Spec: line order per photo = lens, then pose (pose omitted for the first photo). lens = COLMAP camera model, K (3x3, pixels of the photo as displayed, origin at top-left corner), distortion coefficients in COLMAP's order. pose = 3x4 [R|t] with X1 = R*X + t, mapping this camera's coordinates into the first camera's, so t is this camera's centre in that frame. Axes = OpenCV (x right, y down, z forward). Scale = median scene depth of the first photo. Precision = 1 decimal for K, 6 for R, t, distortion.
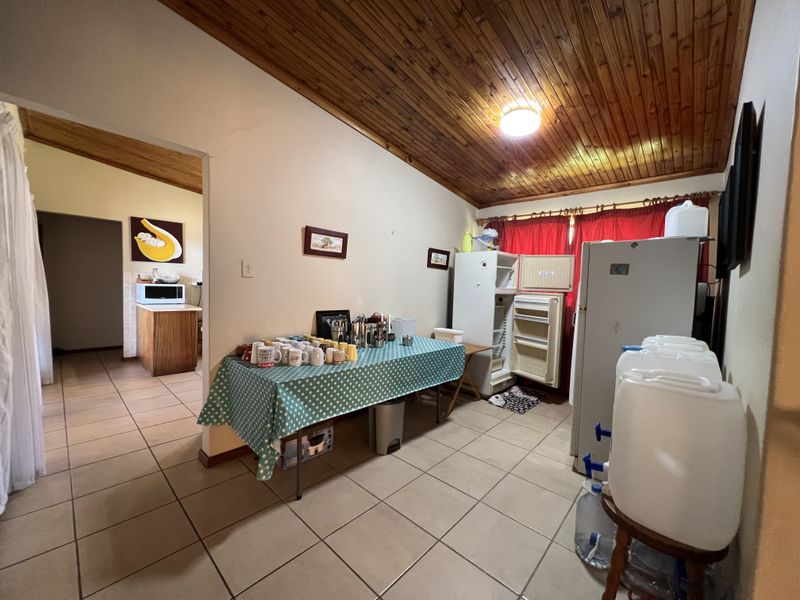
lens RADIAL K [[321.9, 0, 406.3], [0, 321.9, 302.0], [0, 0, 1]] dist [-0.001267, -0.000403]
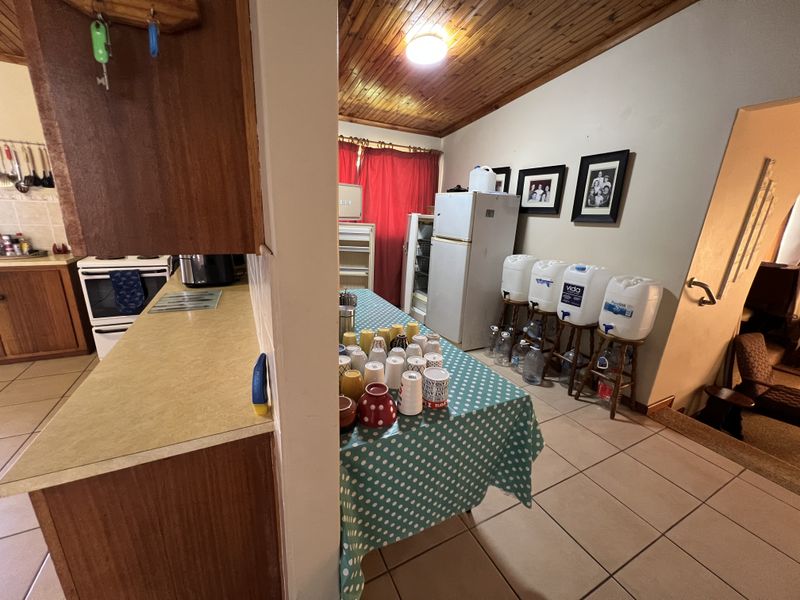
lens RADIAL K [[321.9, 0, 397.7], [0, 321.9, 304.5], [0, 0, 1]] dist [-0.001267, -0.000403]
pose [[0.351957, -0.273218, 0.895253, -0.432687], [0.008800, 0.957374, 0.288717, -0.060832], [-0.935975, -0.093737, 0.339359, 0.397076]]
